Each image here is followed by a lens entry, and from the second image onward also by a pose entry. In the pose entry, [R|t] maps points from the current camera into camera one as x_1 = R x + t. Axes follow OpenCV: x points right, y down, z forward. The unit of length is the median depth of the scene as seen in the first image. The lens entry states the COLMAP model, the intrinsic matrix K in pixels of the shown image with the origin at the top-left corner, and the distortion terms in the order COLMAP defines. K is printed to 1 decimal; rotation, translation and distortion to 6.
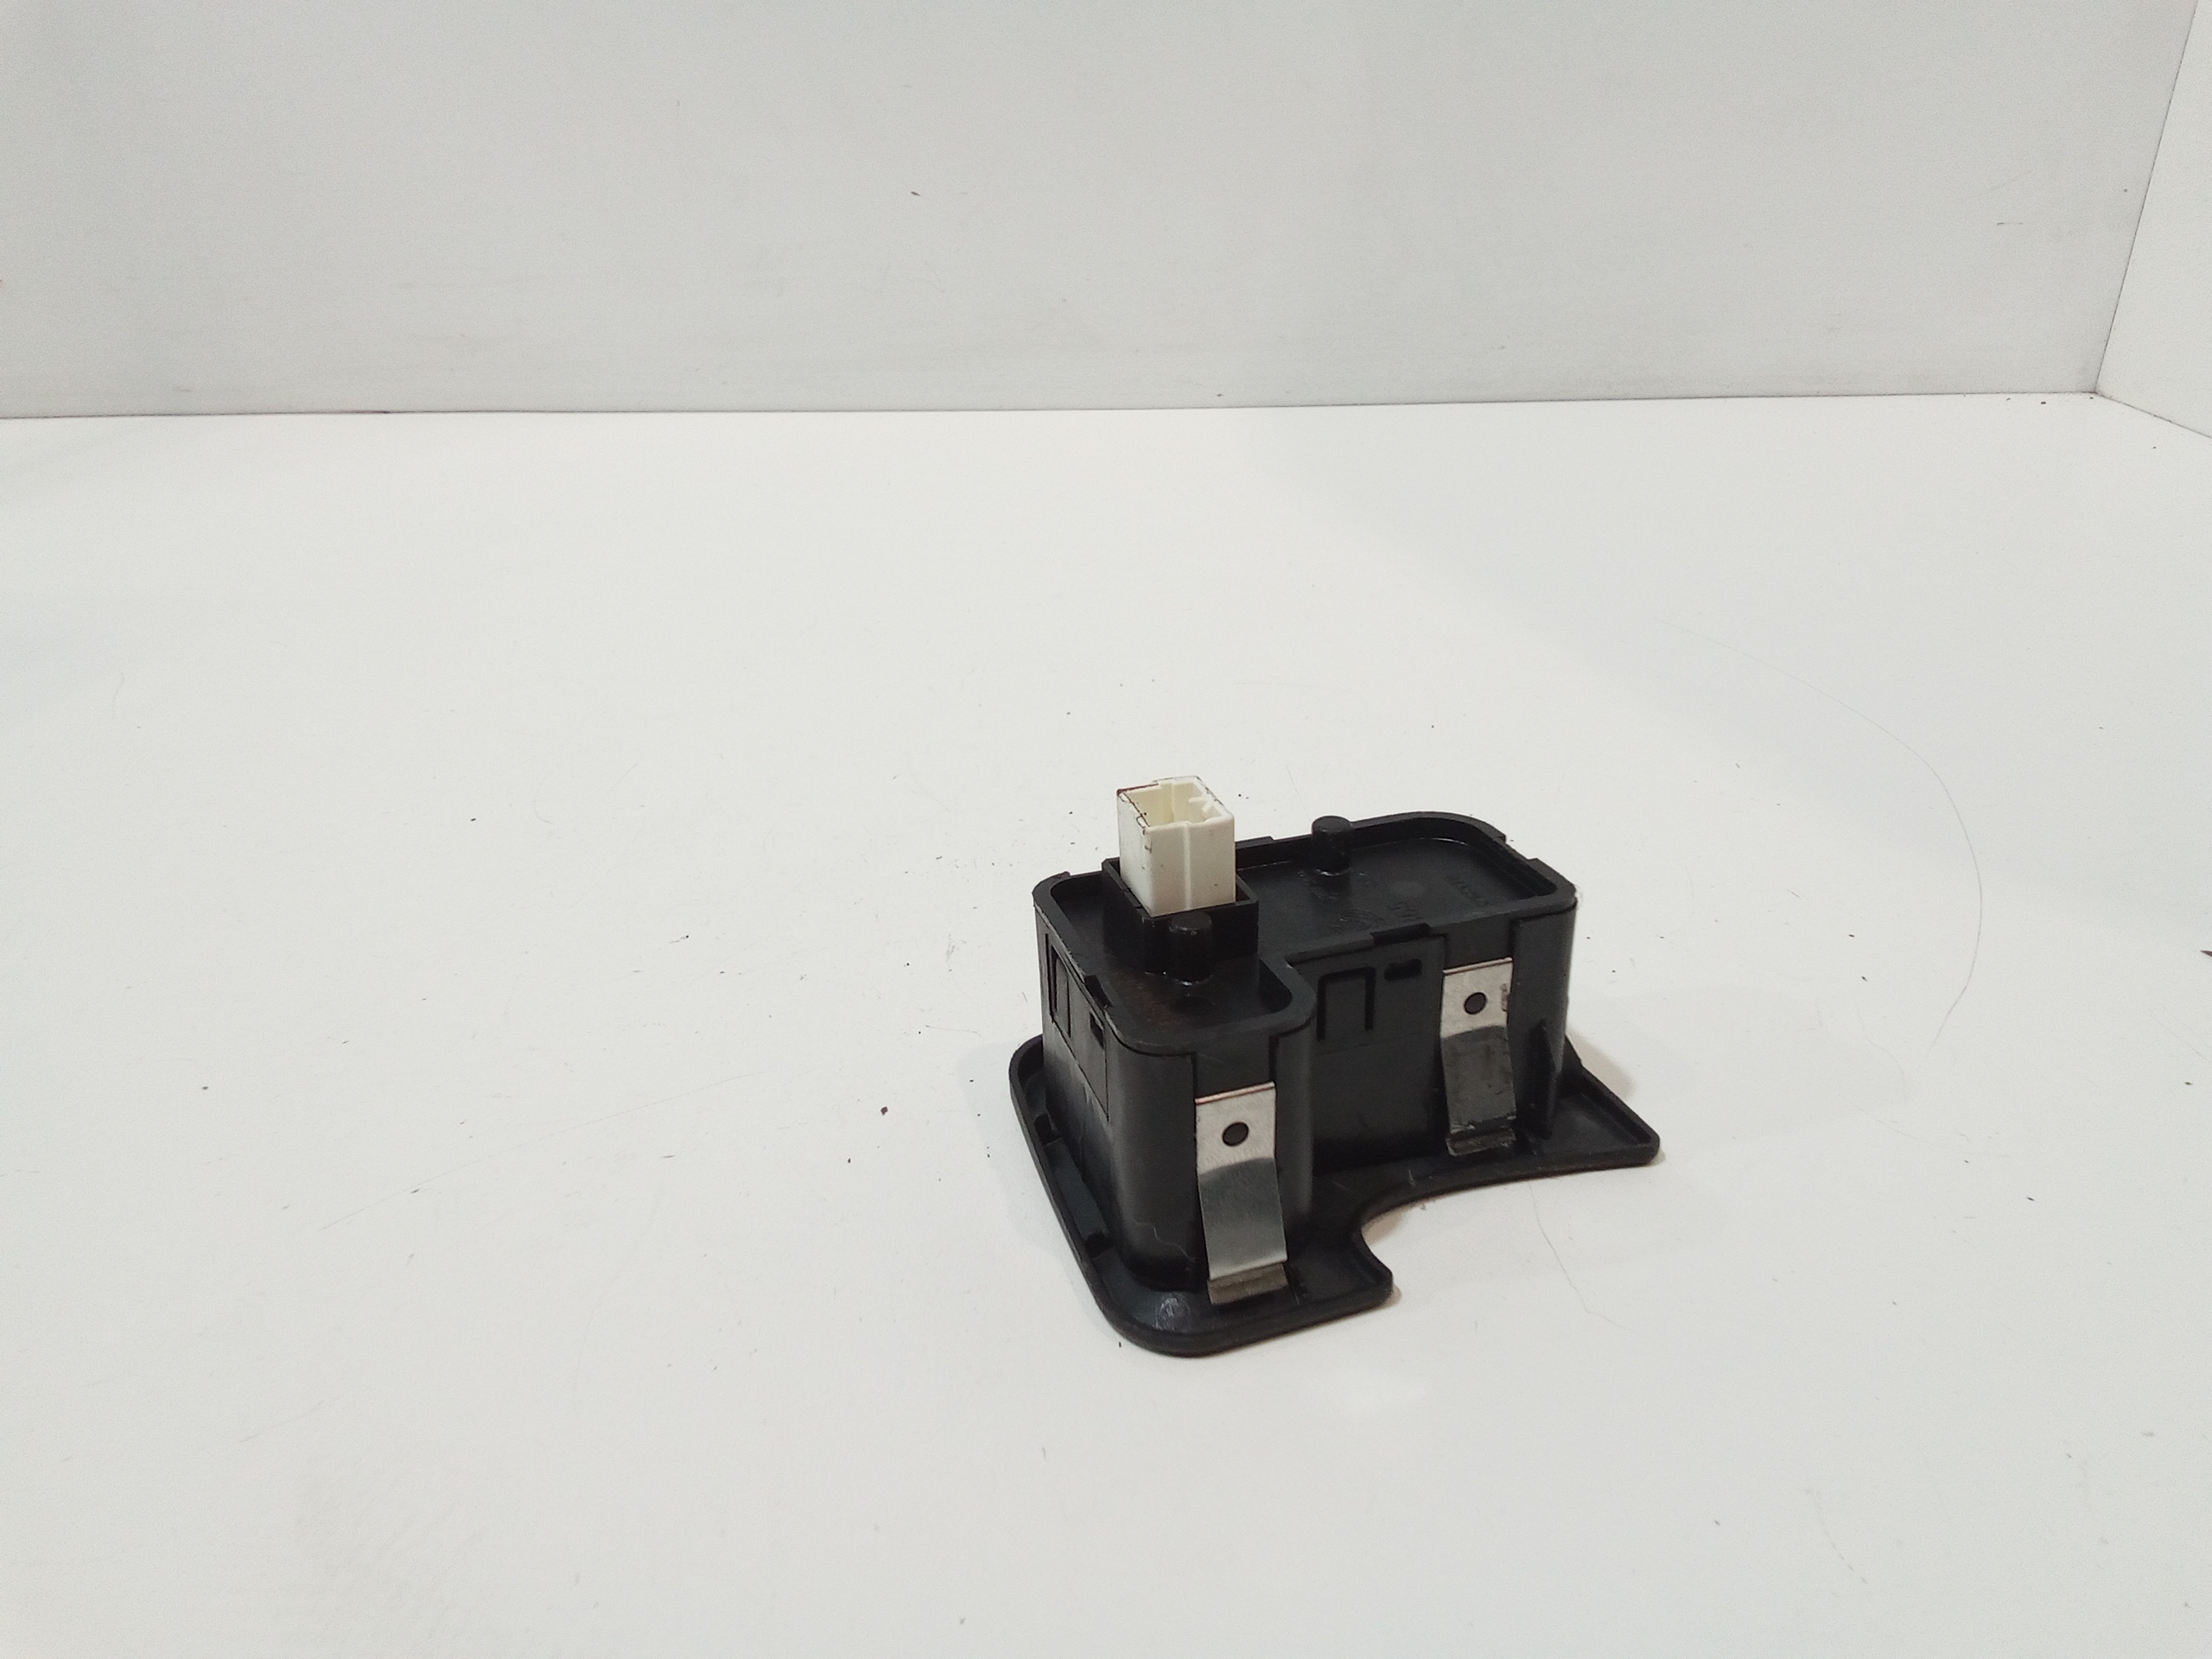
lens RADIAL K [[1531.6, 0, 1107.4], [0, 1531.6, 823.1], [0, 0, 1]] dist [0.044441, -0.057252]
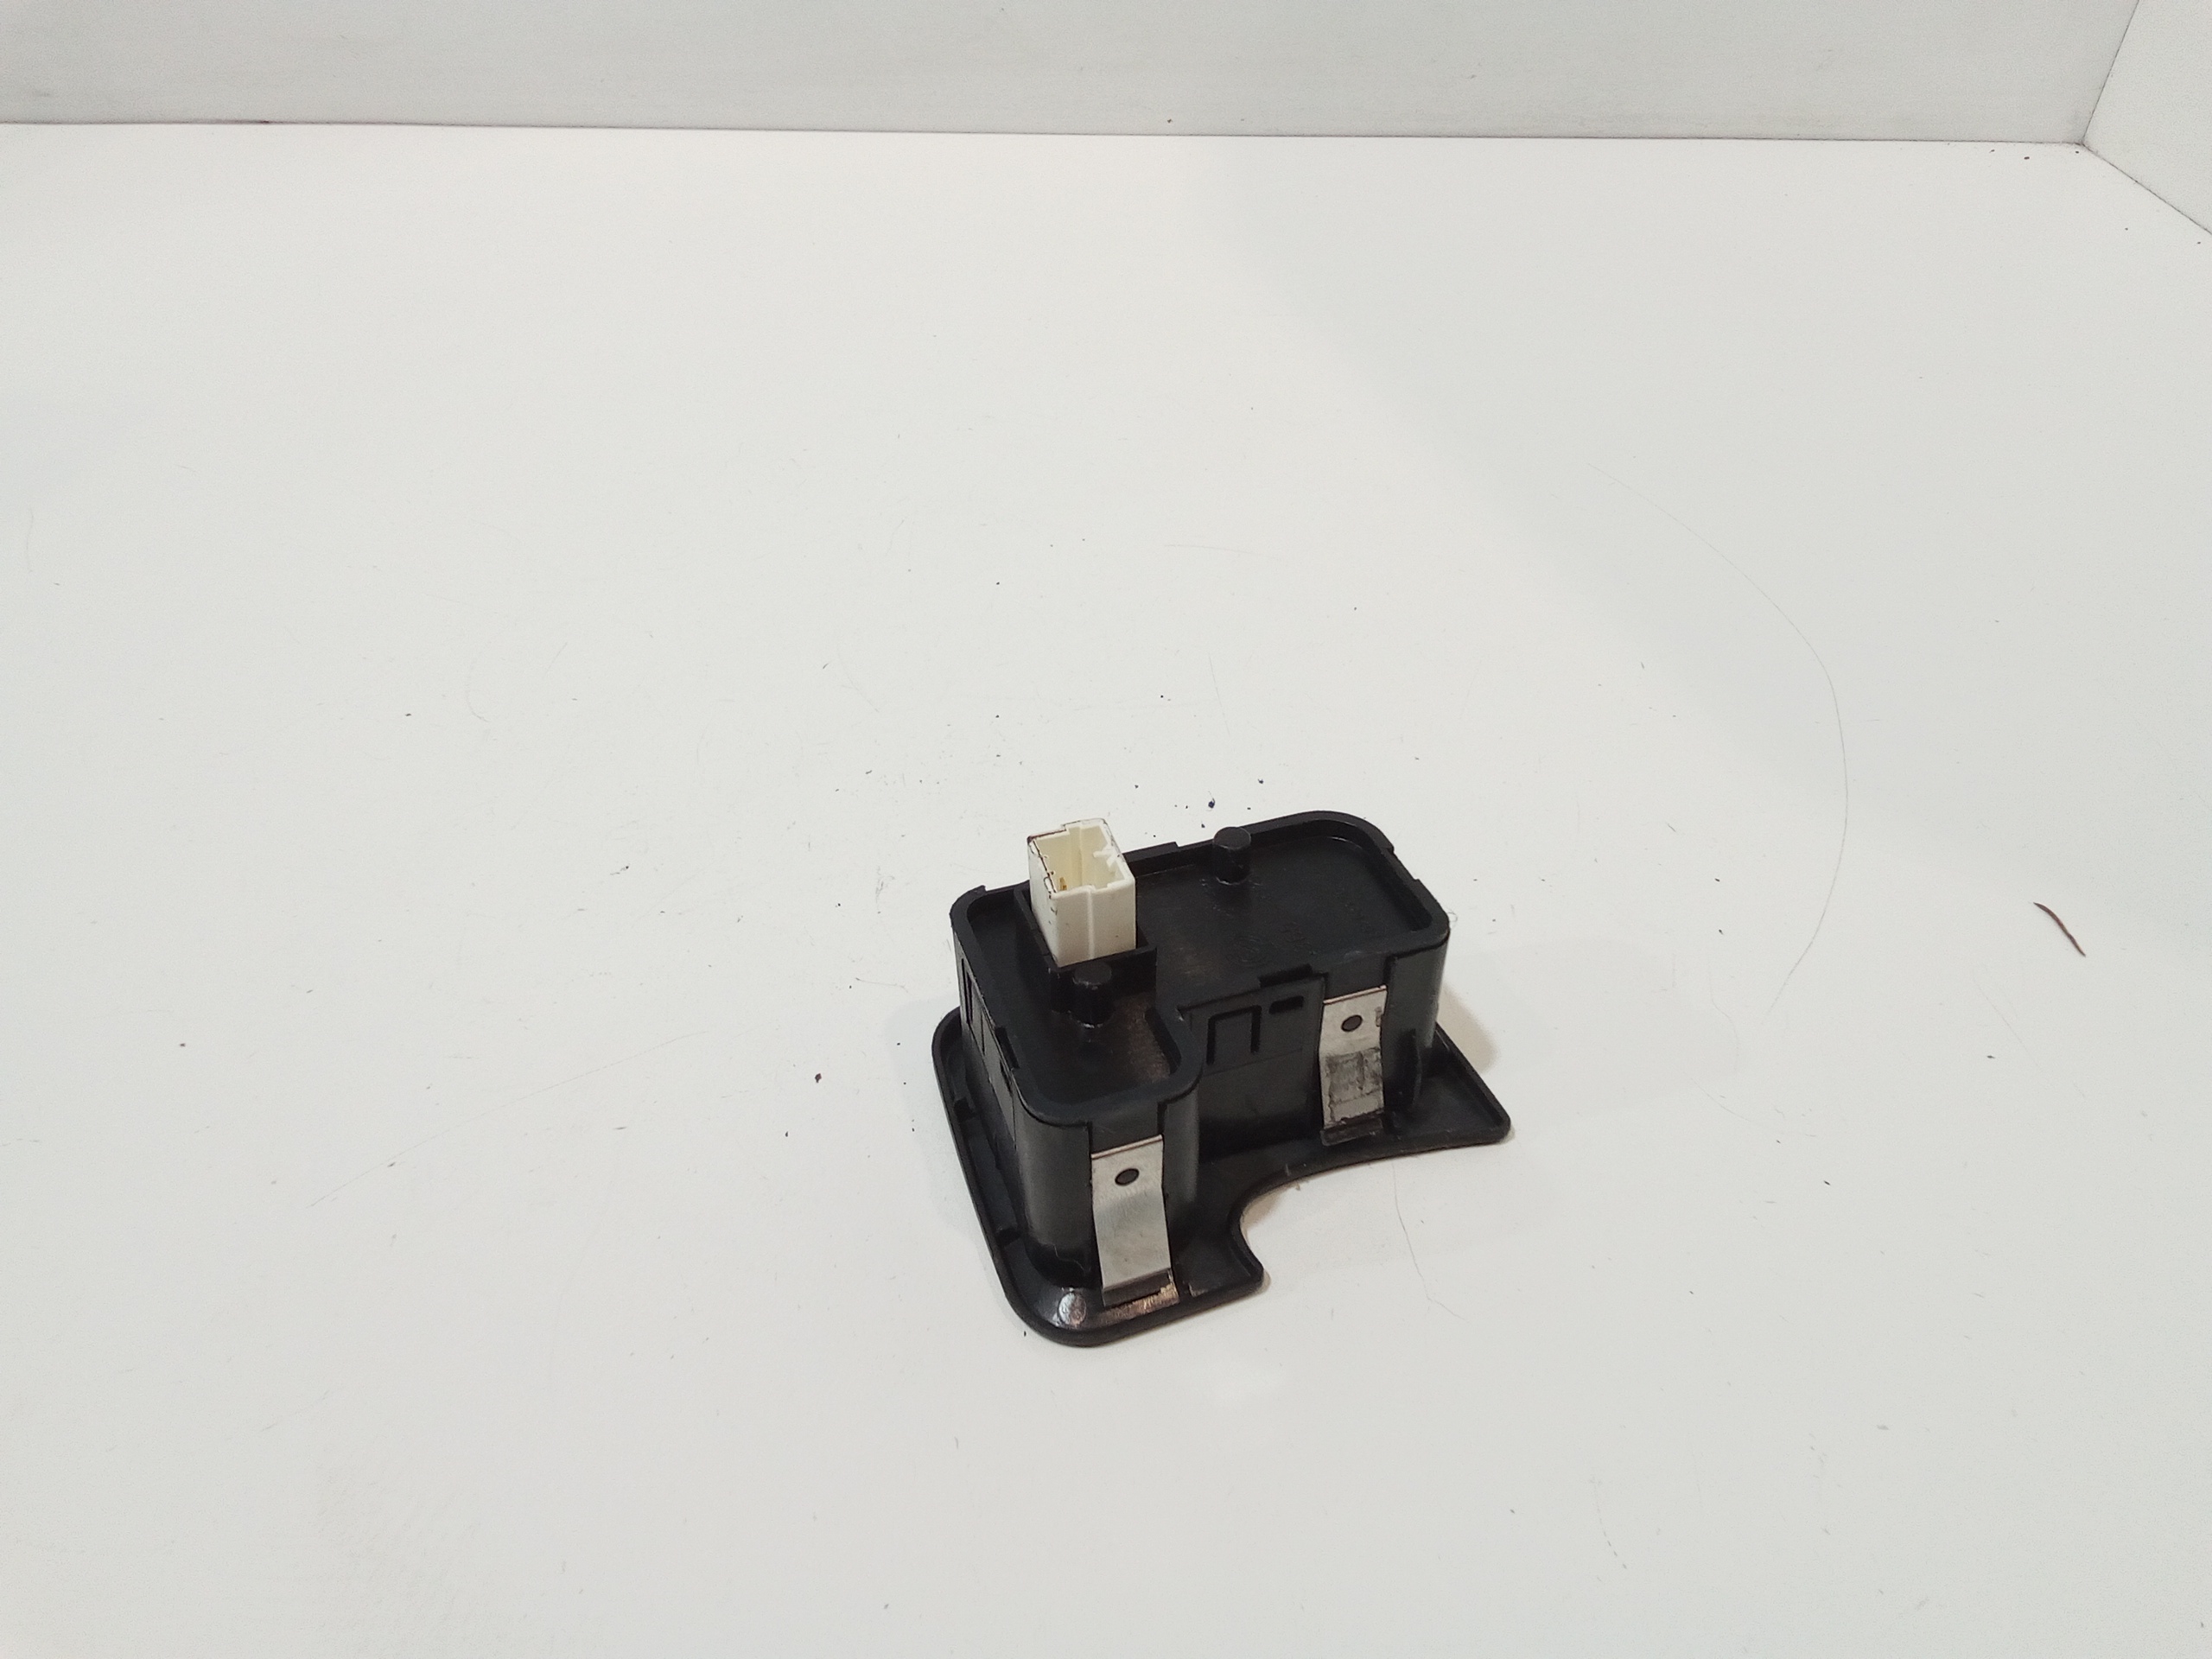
lens RADIAL K [[1531.6, 0, 1106.2], [0, 1531.6, 829.2], [0, 0, 1]] dist [0.044441, -0.057252]
pose [[0.999456, 0.007585, 0.032085, 0.023161], [-0.014898, 0.972057, 0.234273, -0.239162], [-0.029411, -0.234624, 0.971641, -0.028492]]
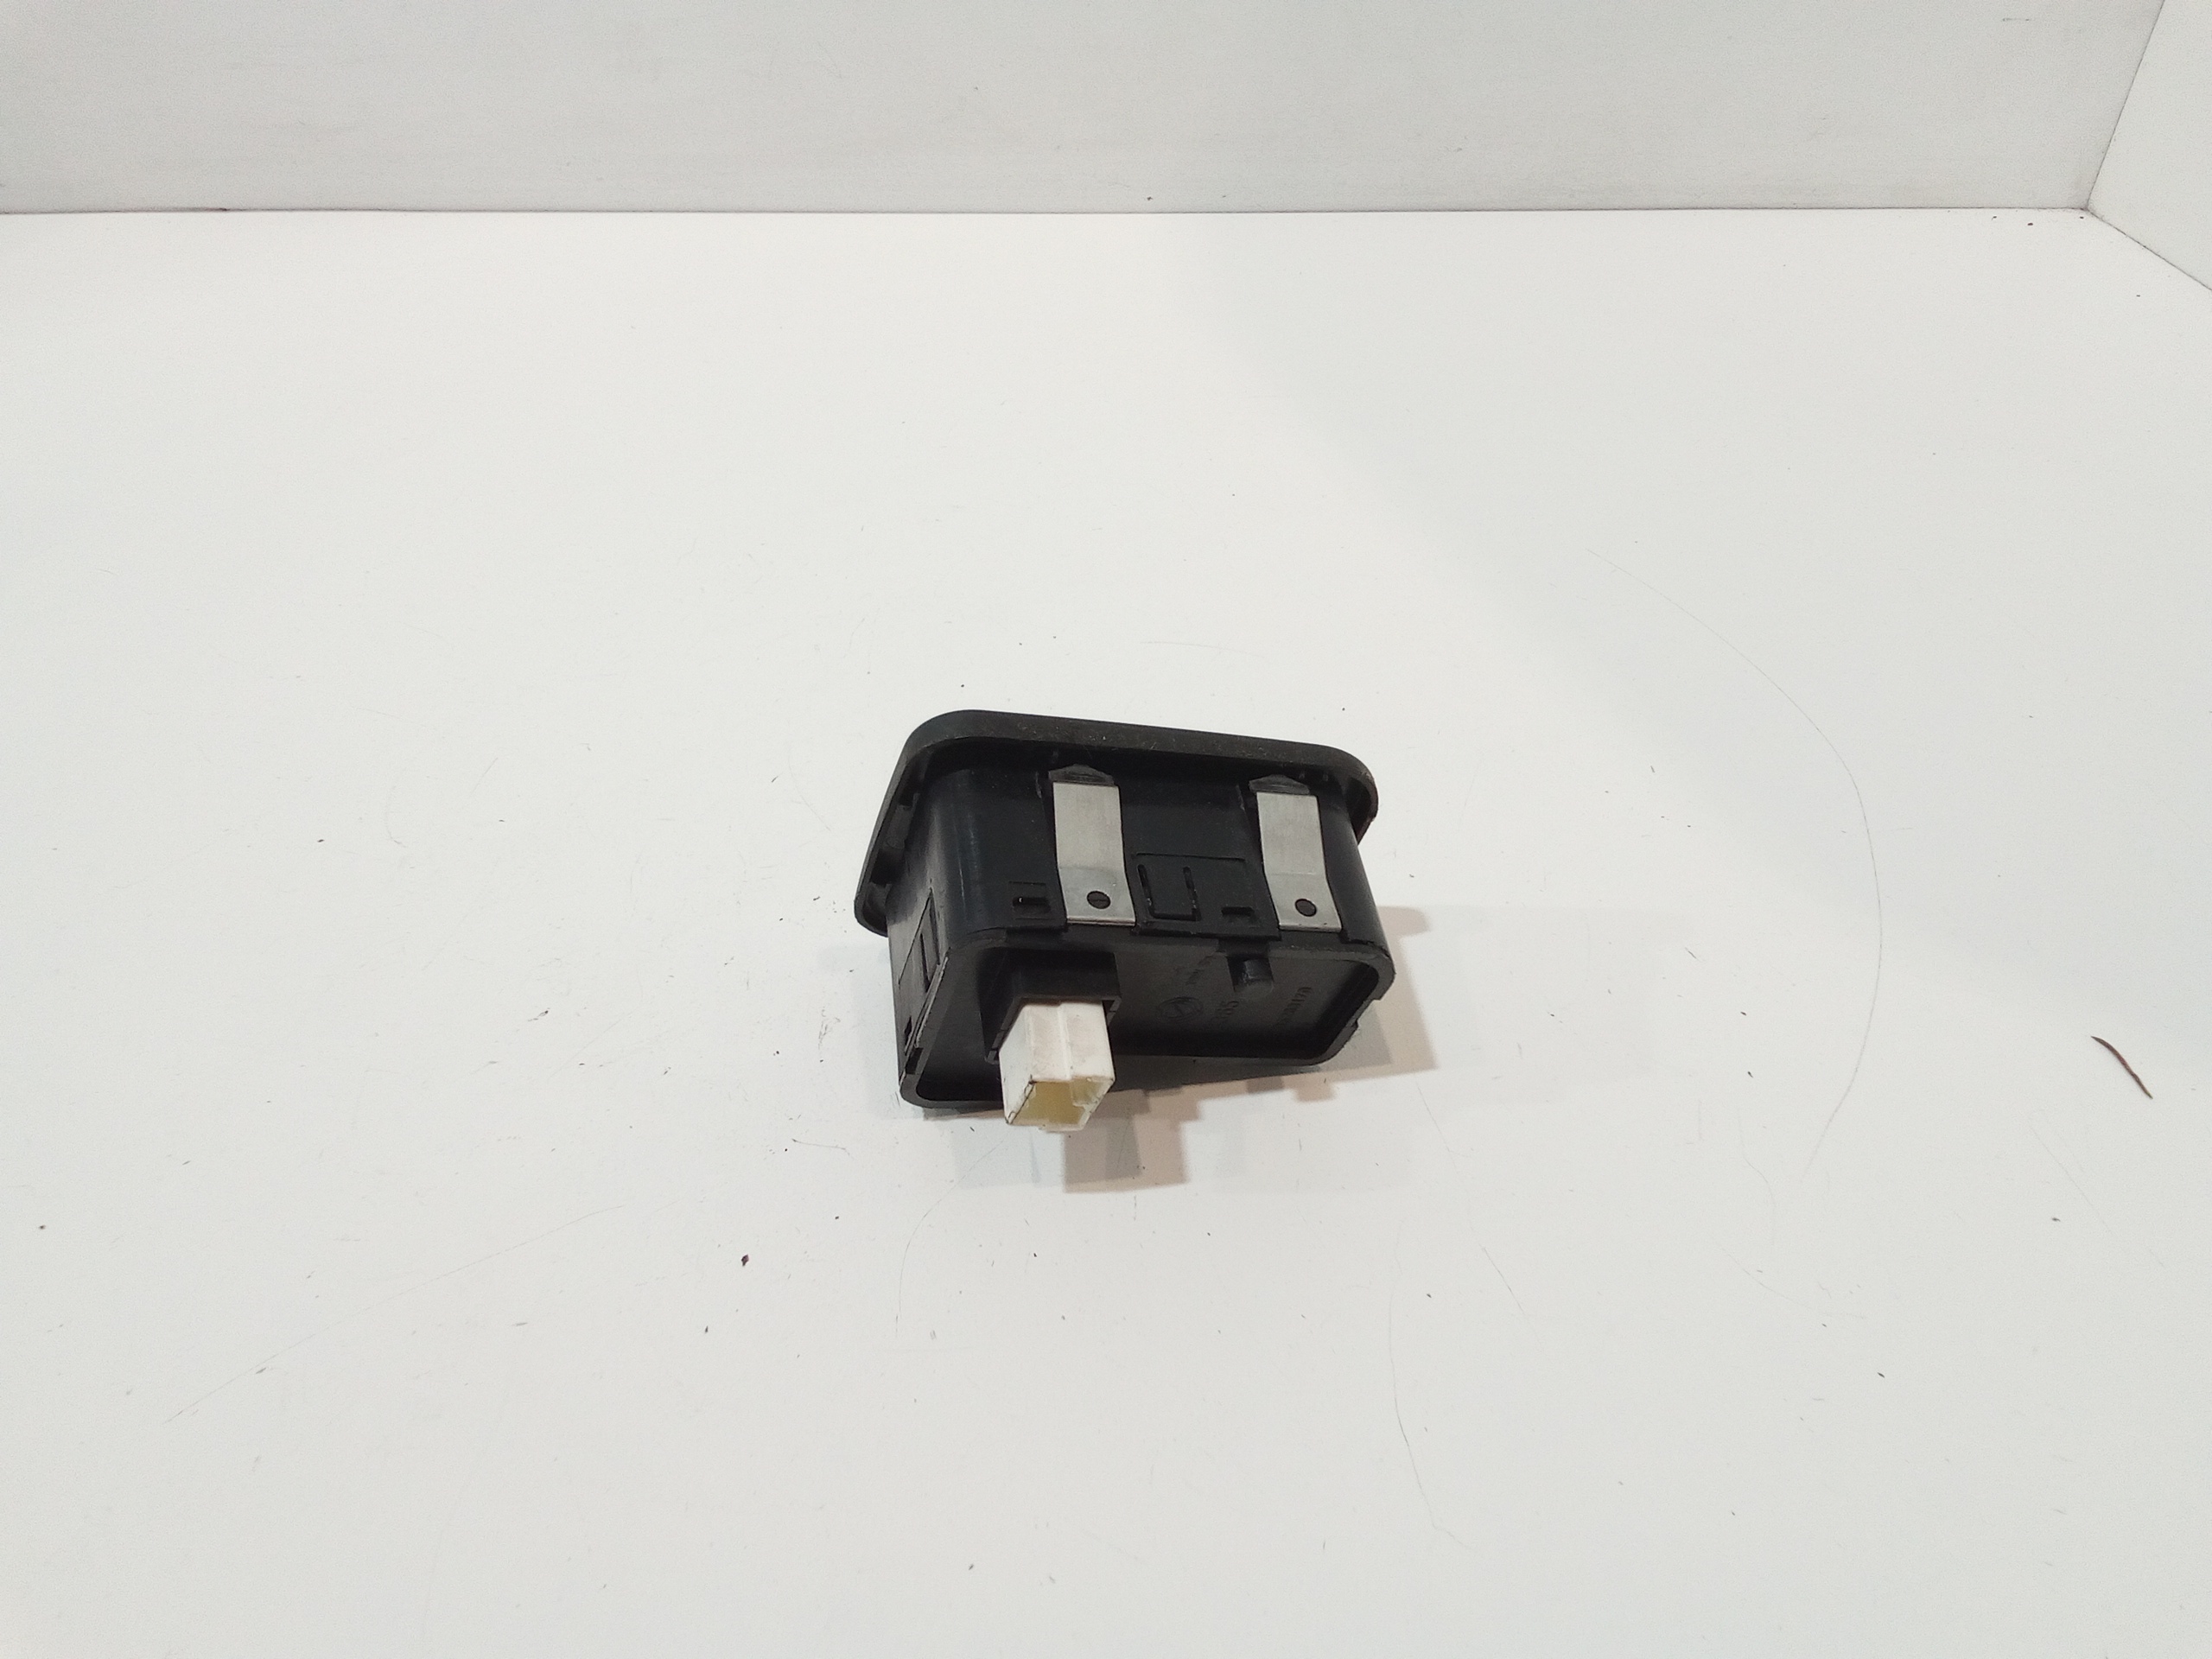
lens RADIAL K [[1531.6, 0, 1104.1], [0, 1531.6, 845.6], [0, 0, 1]] dist [0.044441, -0.057252]
pose [[0.999548, -0.002780, 0.029931, 0.053224], [-0.003345, 0.979243, 0.202660, -0.264081], [-0.029873, -0.202668, 0.978792, 0.084920]]
